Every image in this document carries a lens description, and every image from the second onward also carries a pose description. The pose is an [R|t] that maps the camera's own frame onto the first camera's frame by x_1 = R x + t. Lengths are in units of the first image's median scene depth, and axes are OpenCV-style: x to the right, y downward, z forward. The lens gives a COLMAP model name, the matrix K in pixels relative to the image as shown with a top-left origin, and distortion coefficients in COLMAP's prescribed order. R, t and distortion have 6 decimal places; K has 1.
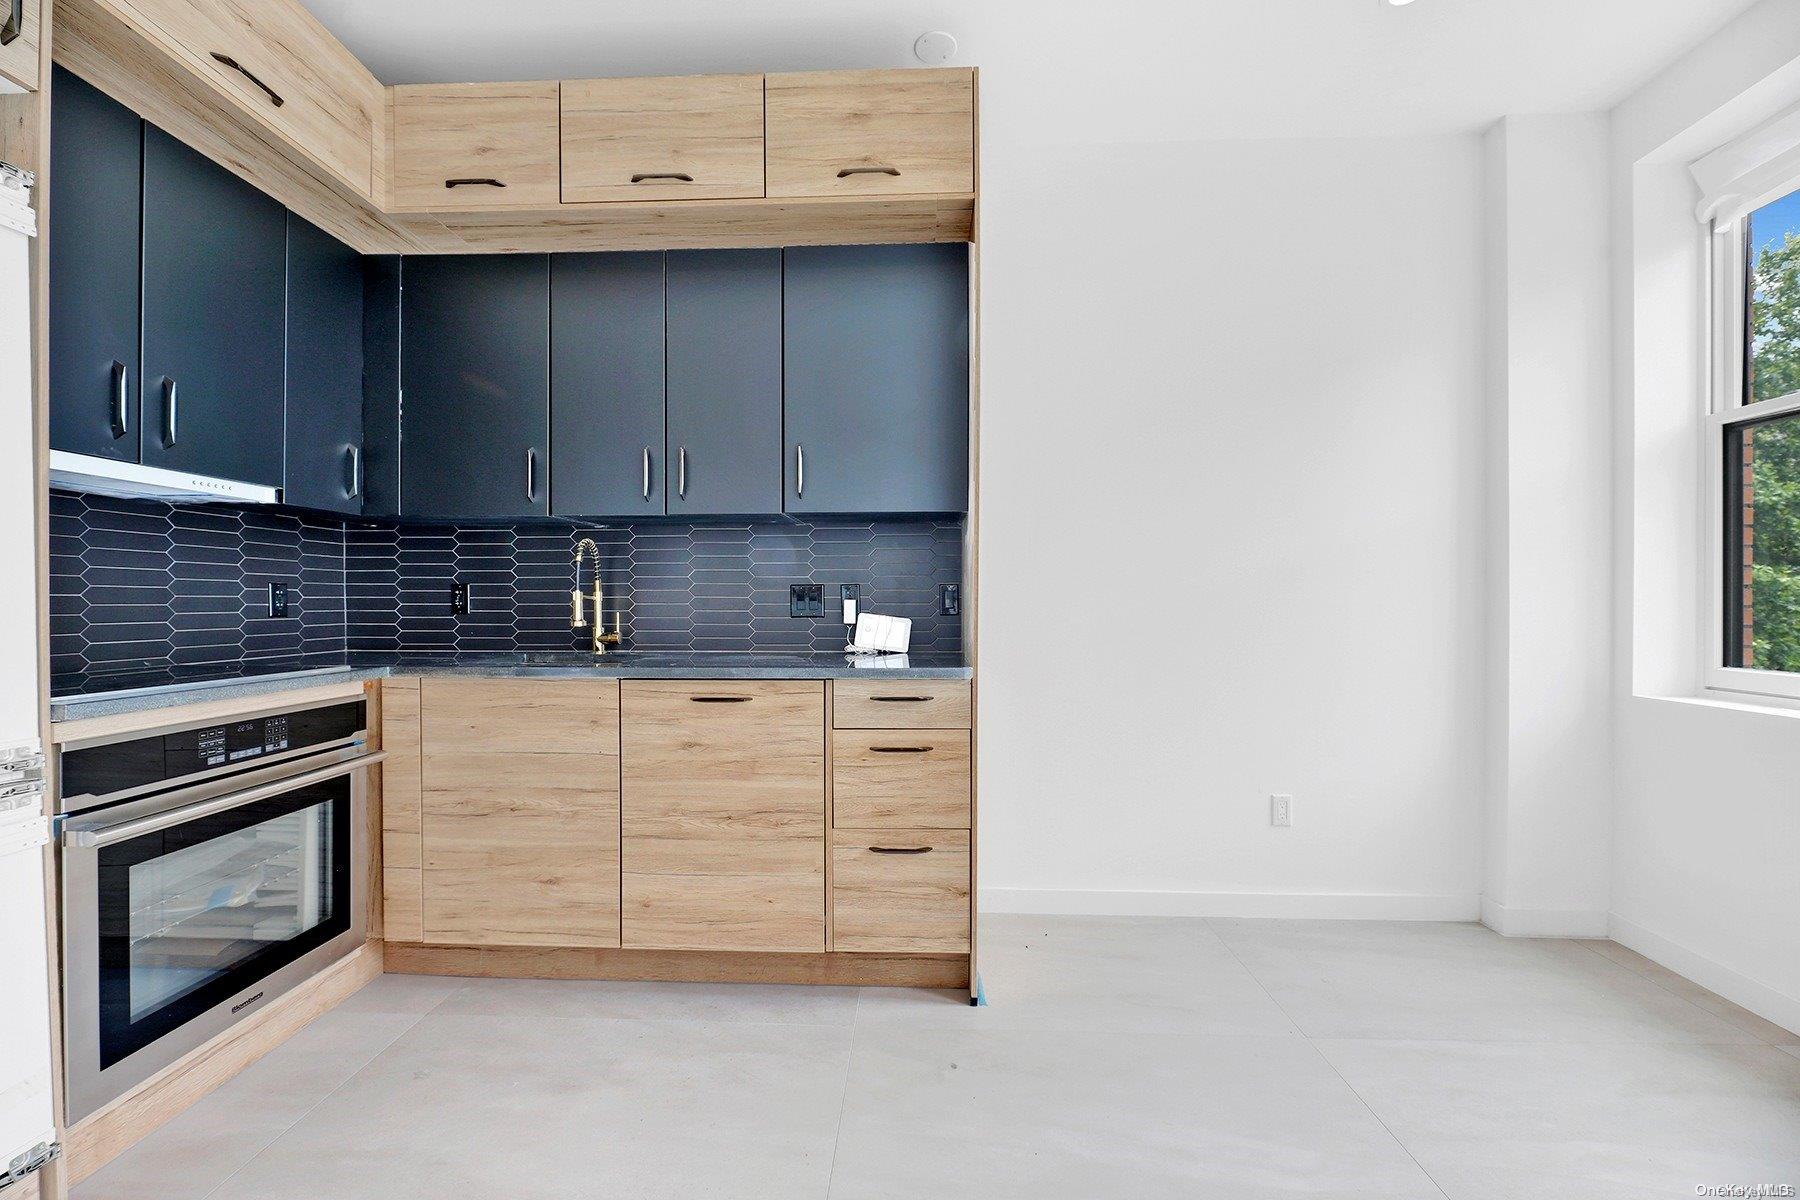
lens RADIAL K [[740.3, 0, 853.0], [0, 740.3, 607.3], [0, 0, 1]] dist [0.000267, 0.000306]
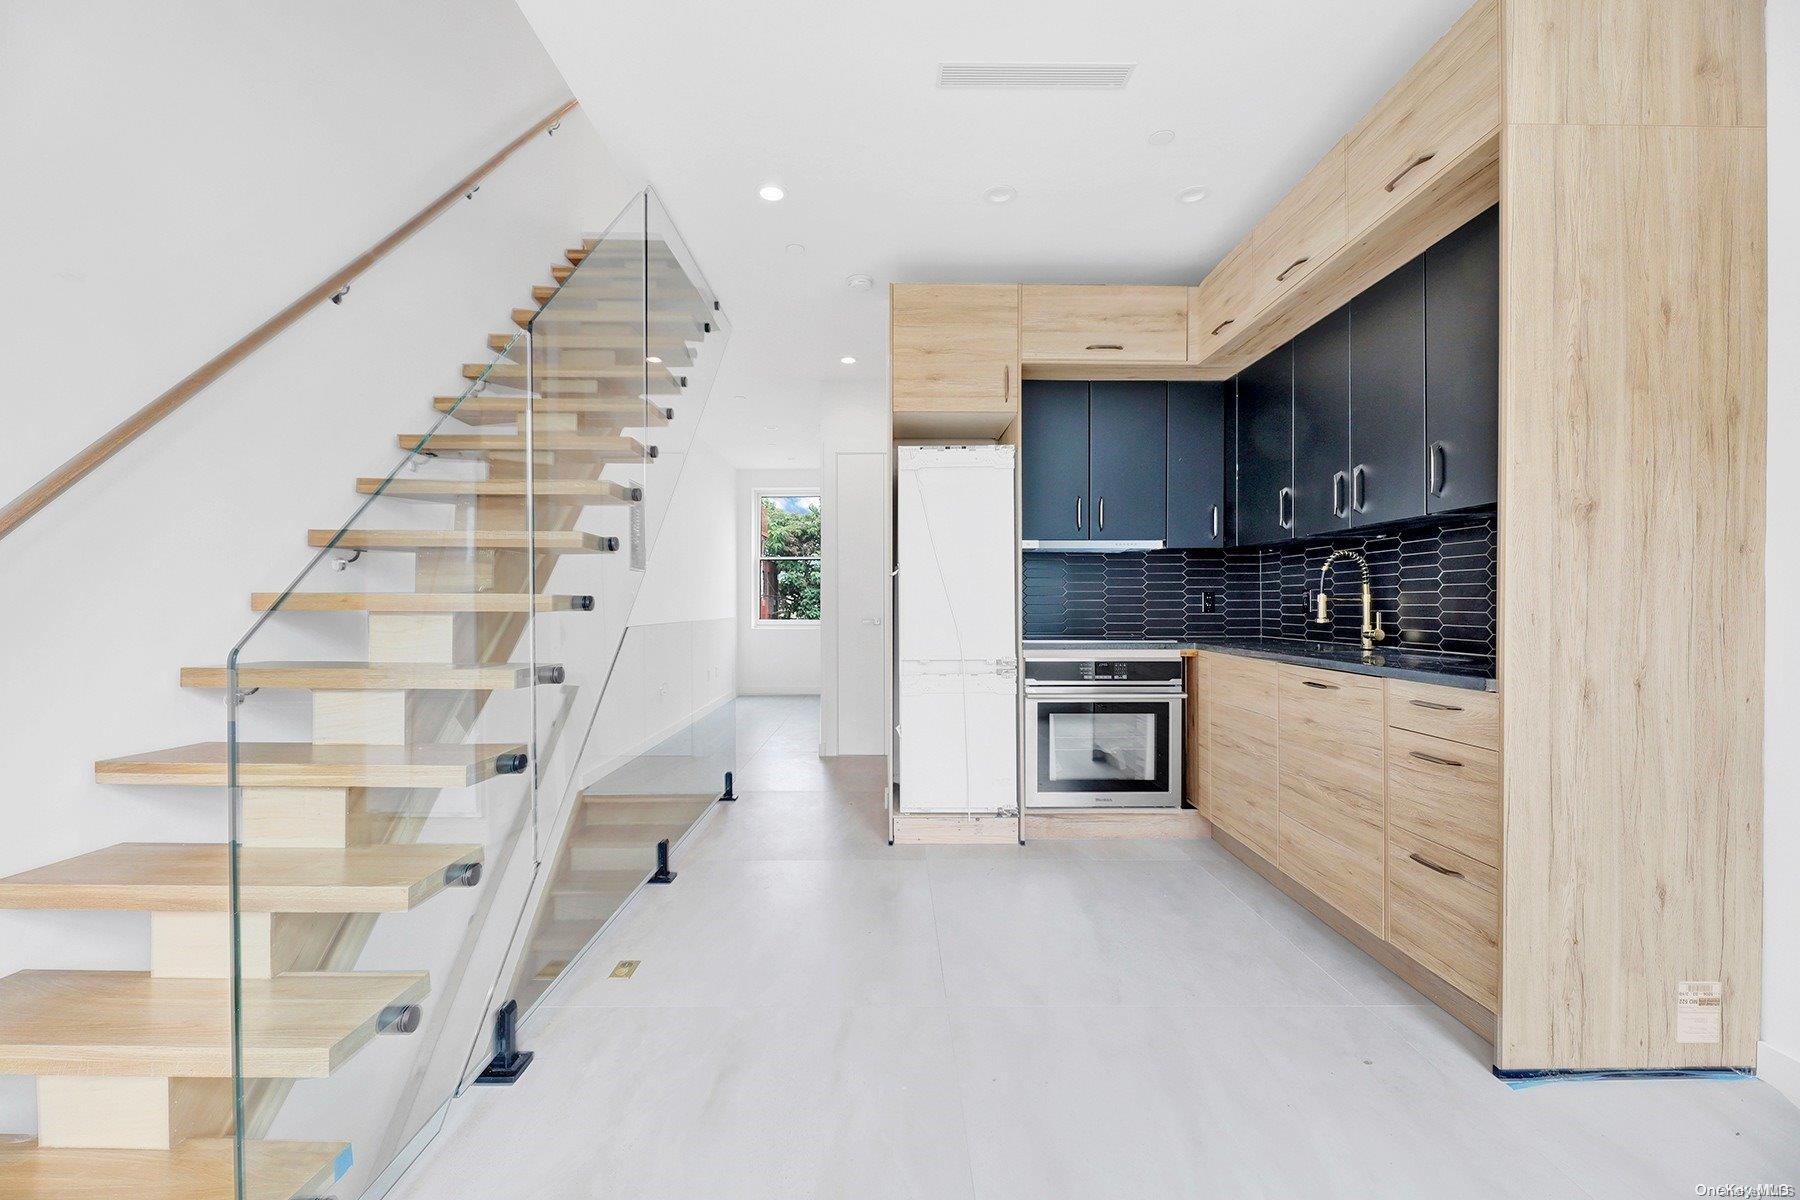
lens RADIAL K [[723.6, 0, 905.5], [0, 723.6, 609.6], [0, 0, 1]] dist [0.000048, -0.000005]
pose [[0.067266, 0.007588, -0.997706, 0.922365], [-0.007532, 0.999946, 0.007097, 0.000113], [0.997707, 0.007037, 0.067320, 0.258816]]
